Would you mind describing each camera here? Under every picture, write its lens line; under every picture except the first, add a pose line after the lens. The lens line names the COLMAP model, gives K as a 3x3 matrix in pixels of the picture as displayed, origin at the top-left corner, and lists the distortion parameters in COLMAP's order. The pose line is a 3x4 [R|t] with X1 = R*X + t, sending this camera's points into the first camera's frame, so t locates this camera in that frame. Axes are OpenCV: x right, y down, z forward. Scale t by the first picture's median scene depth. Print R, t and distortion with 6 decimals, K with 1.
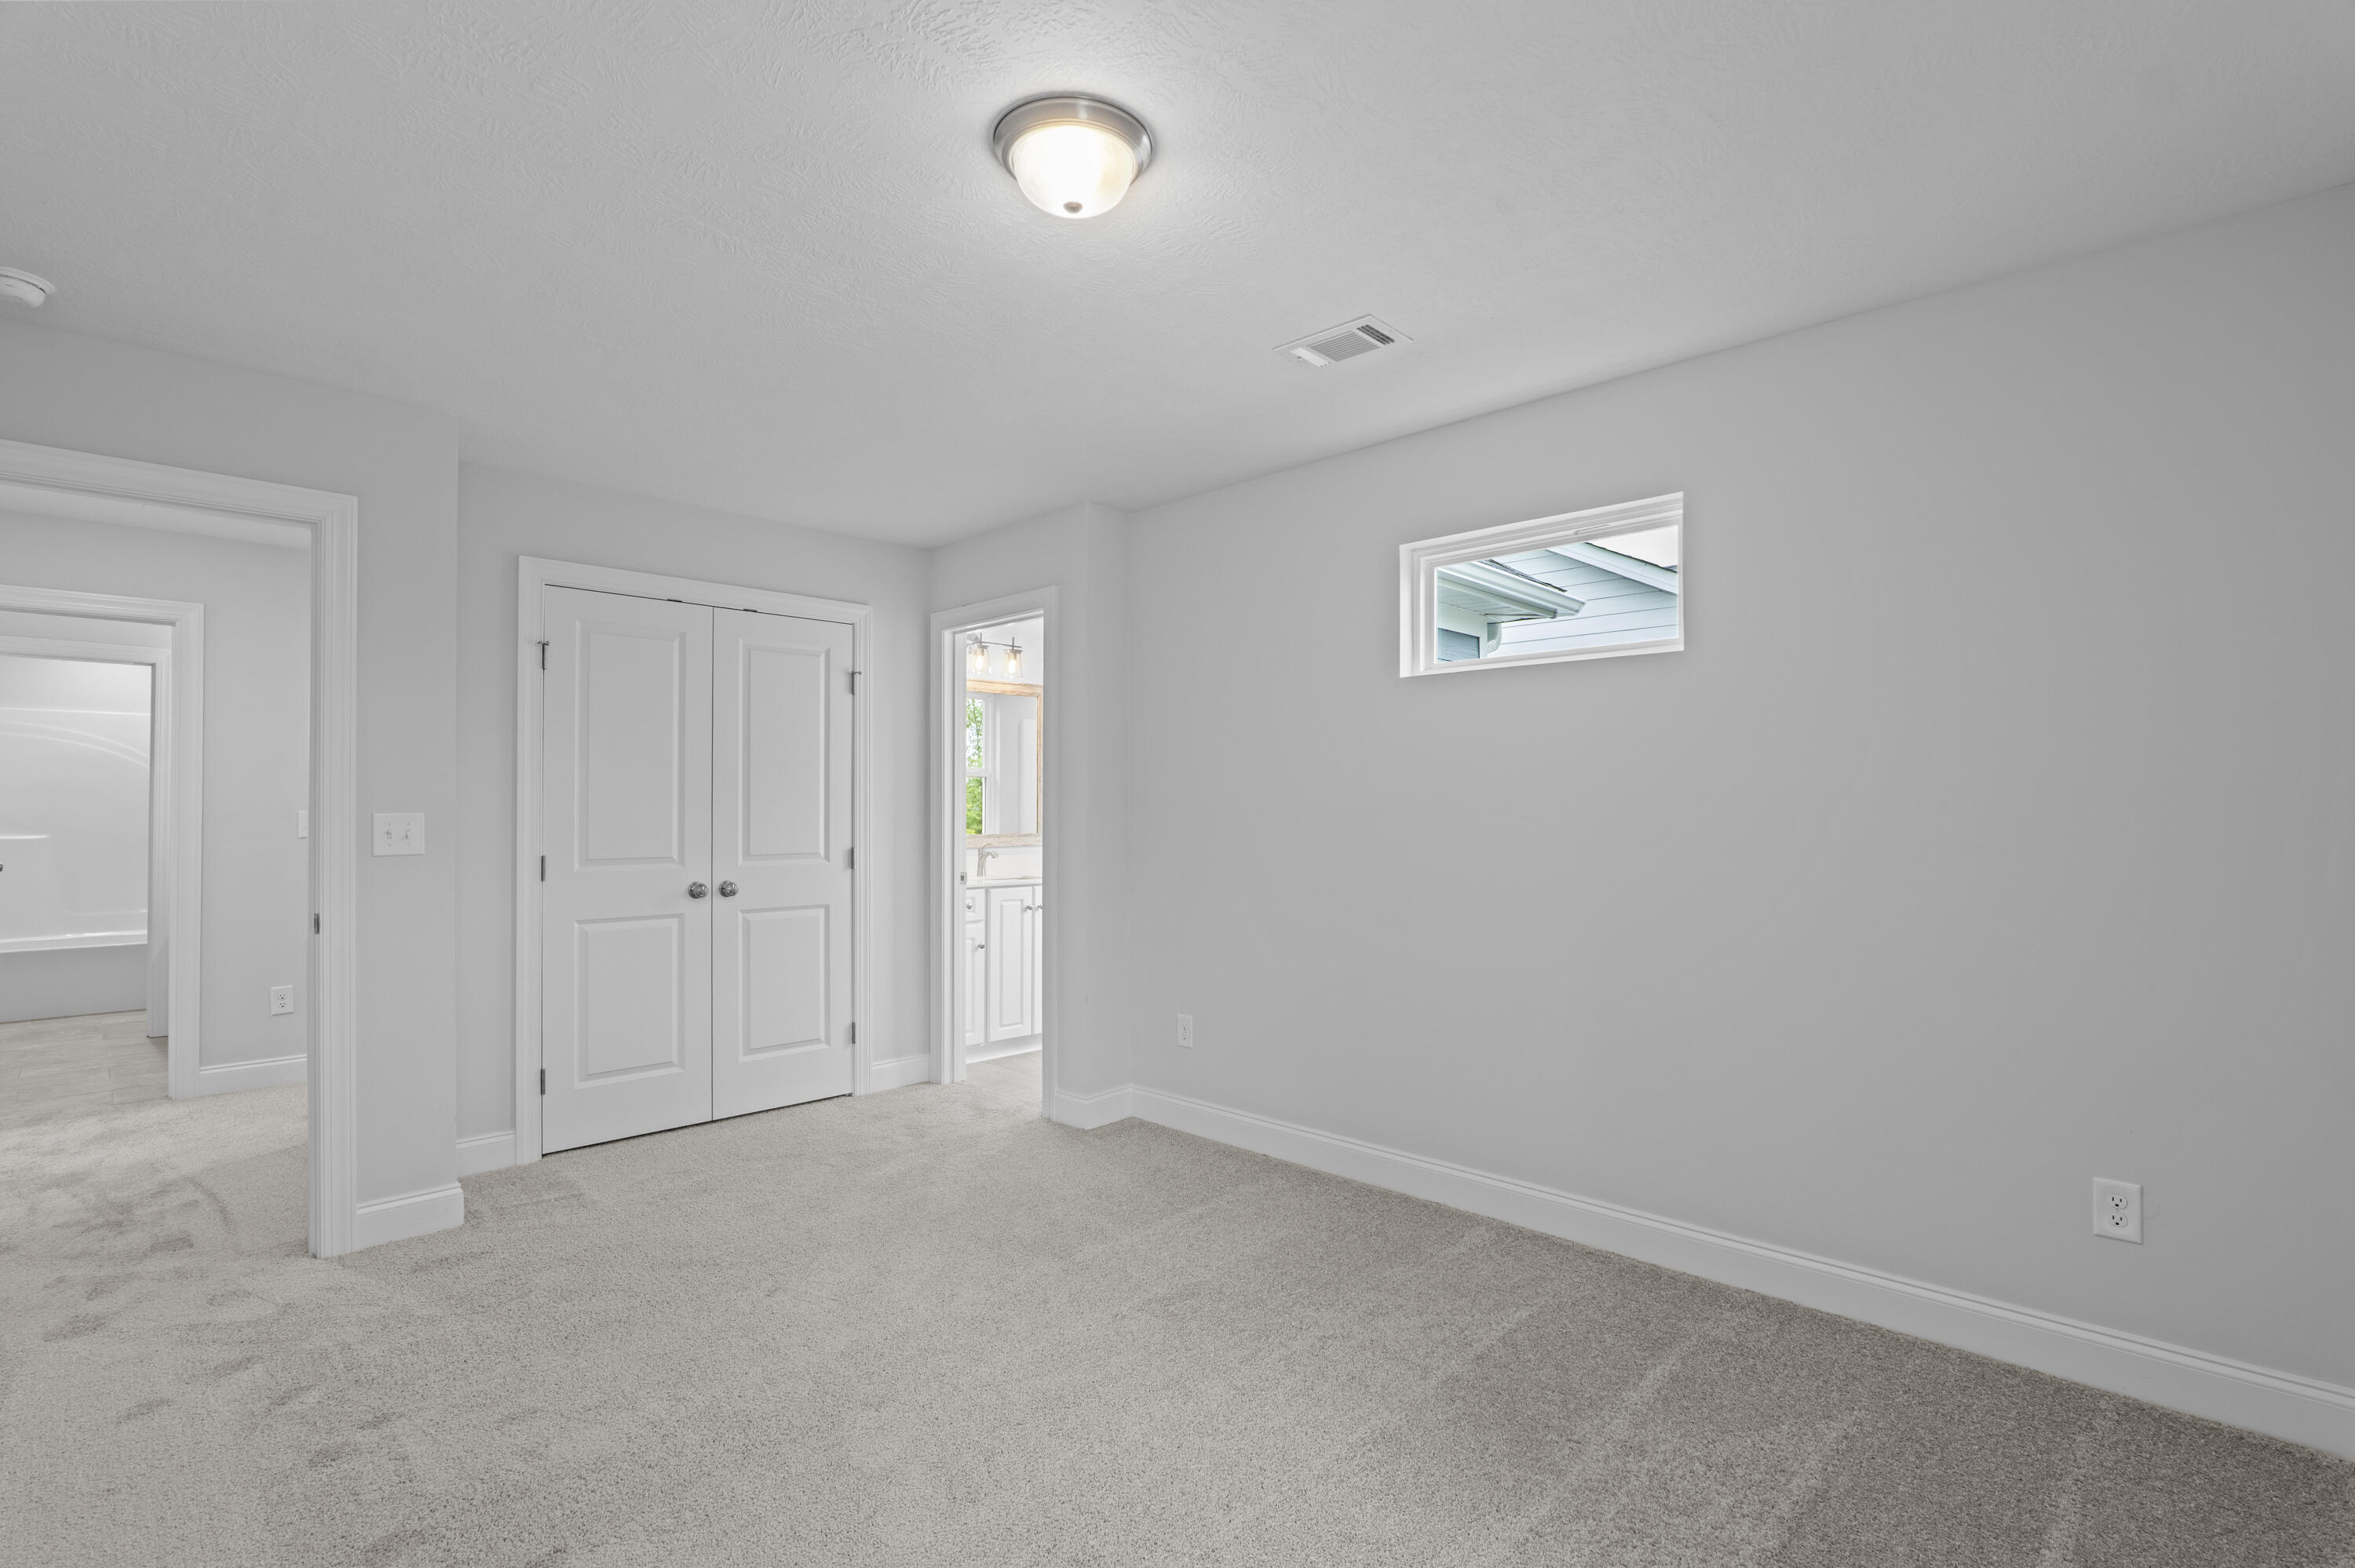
lens RADIAL K [[1095.5, 0, 1184.0], [0, 1095.5, 794.4], [0, 0, 1]] dist [-0.024684, 0.006500]
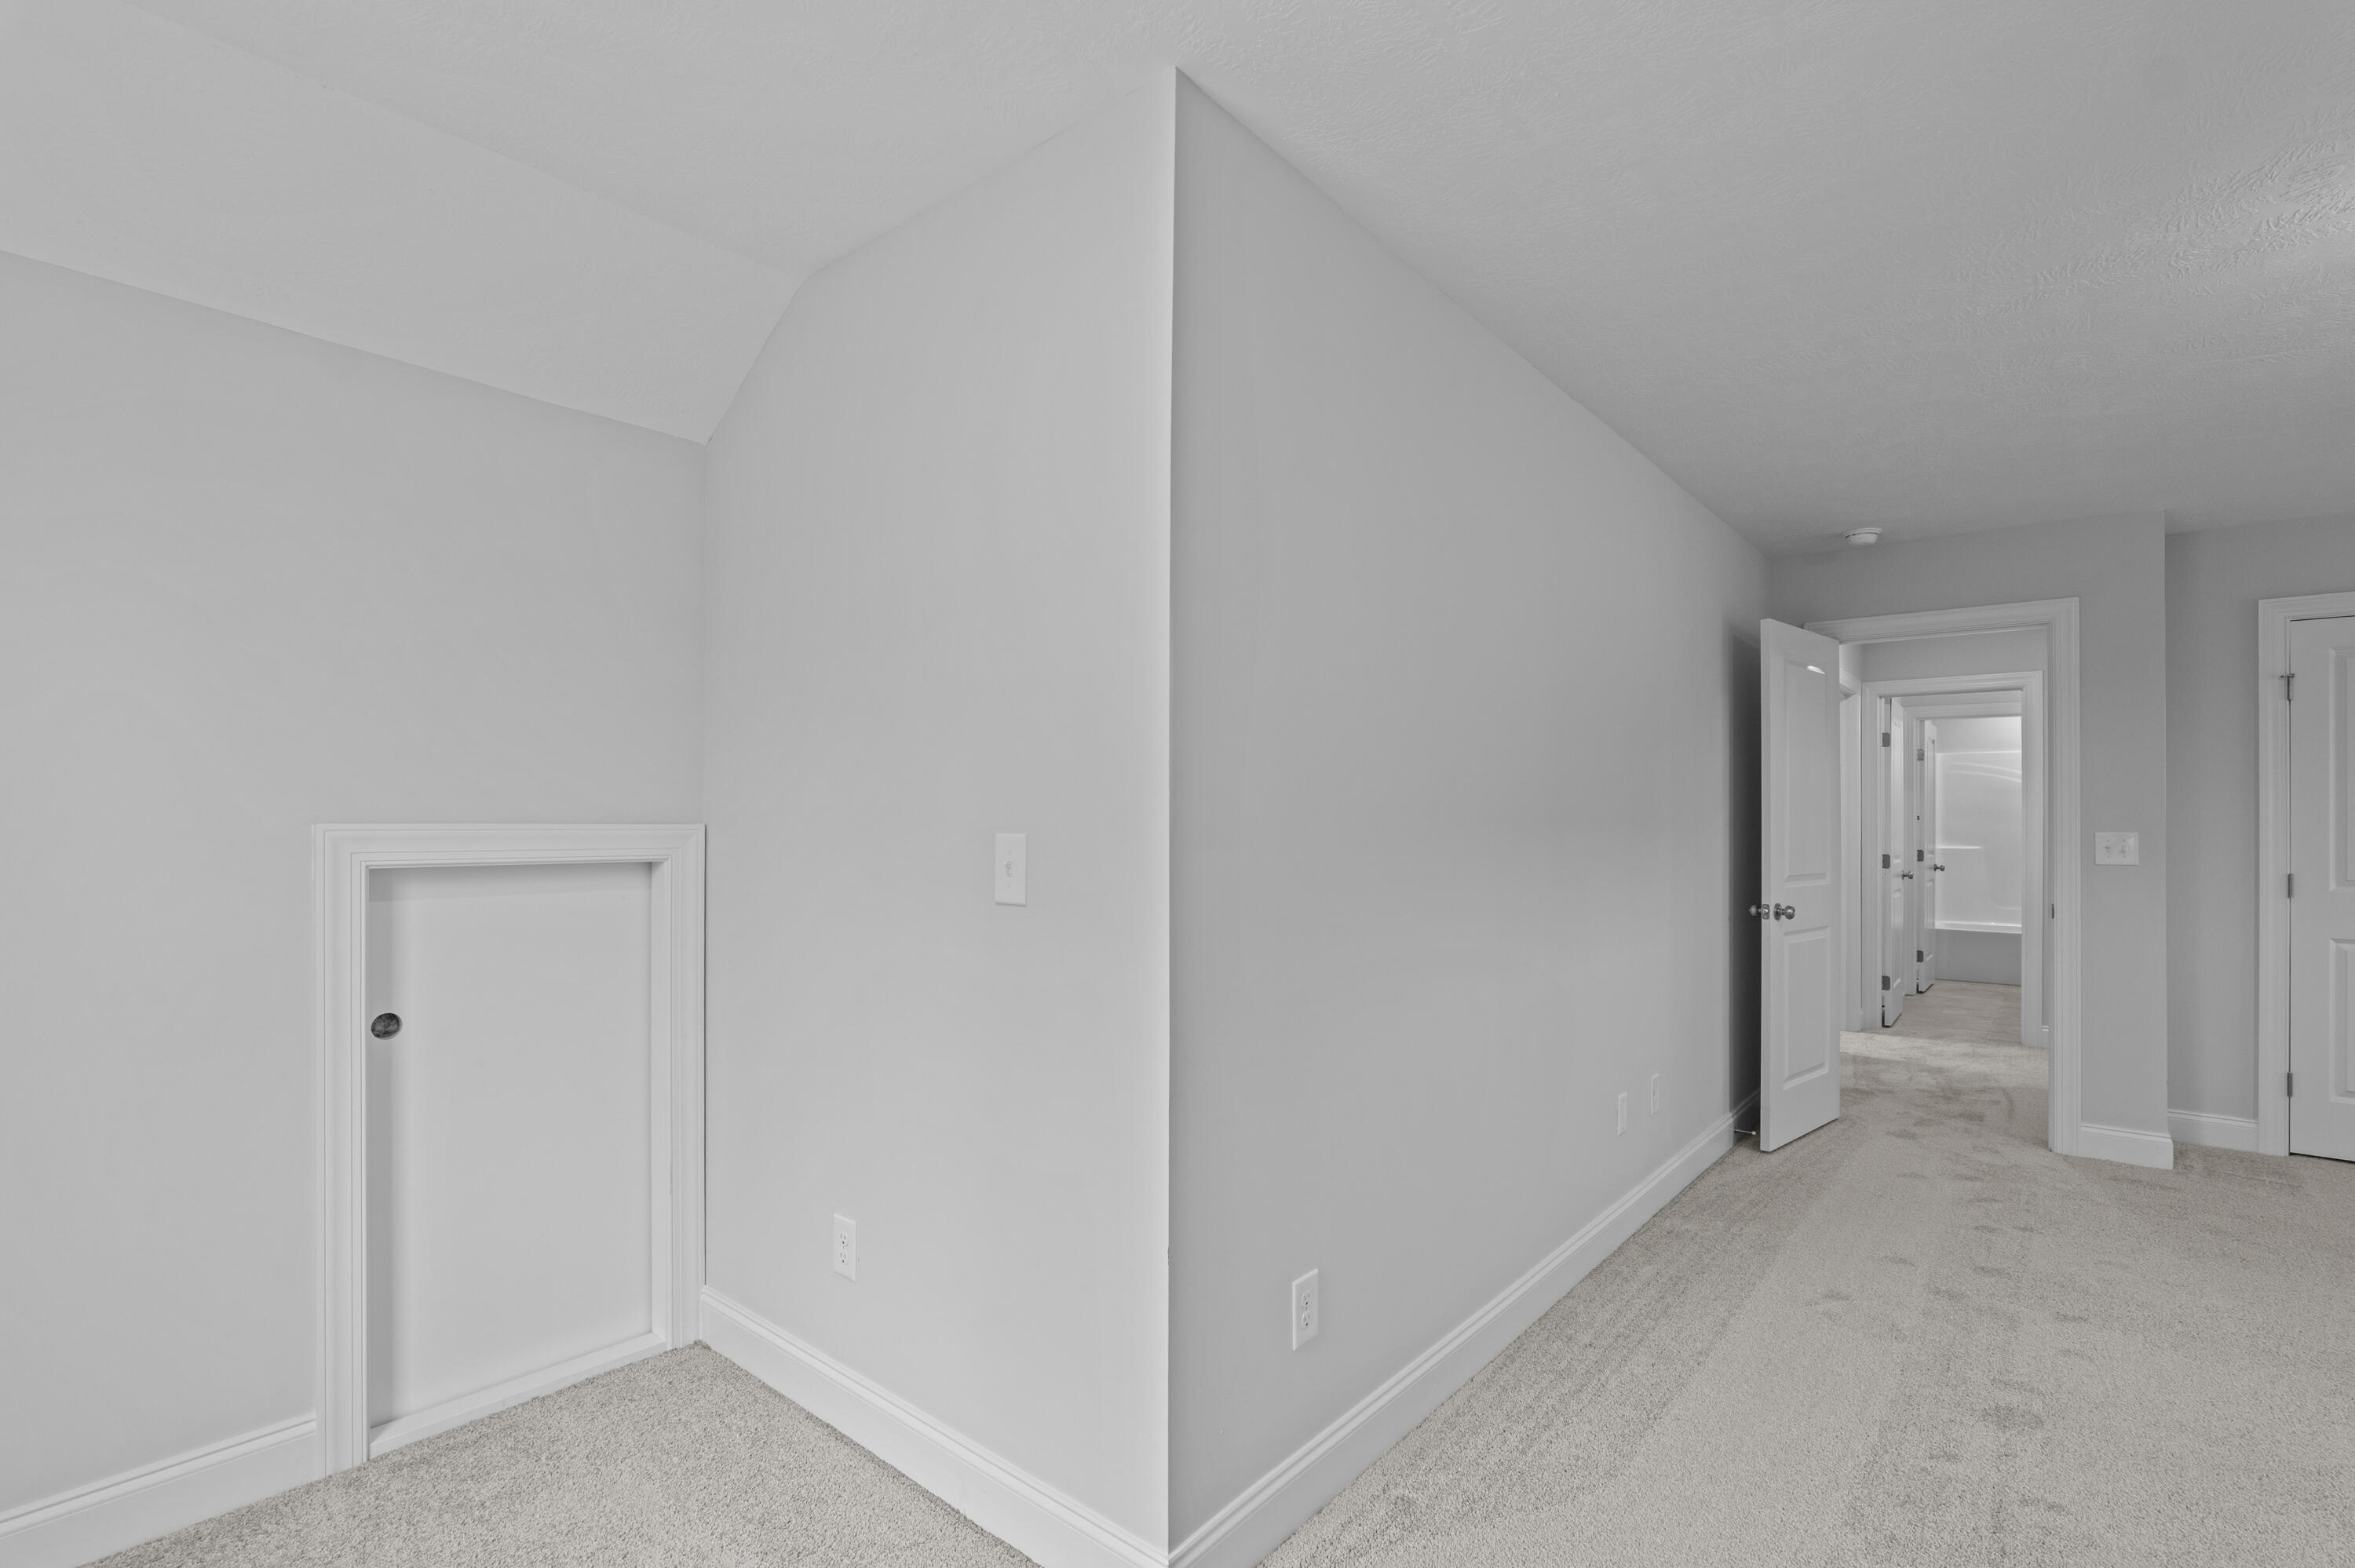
lens RADIAL K [[1095.5, 0, 1177.2], [0, 1095.5, 803.2], [0, 0, 1]] dist [-0.024684, 0.006500]
pose [[0.071833, -0.016323, -0.997283, 0.417177], [0.006627, 0.999852, -0.015887, -0.004508], [0.997395, -0.005468, 0.071931, -0.183330]]
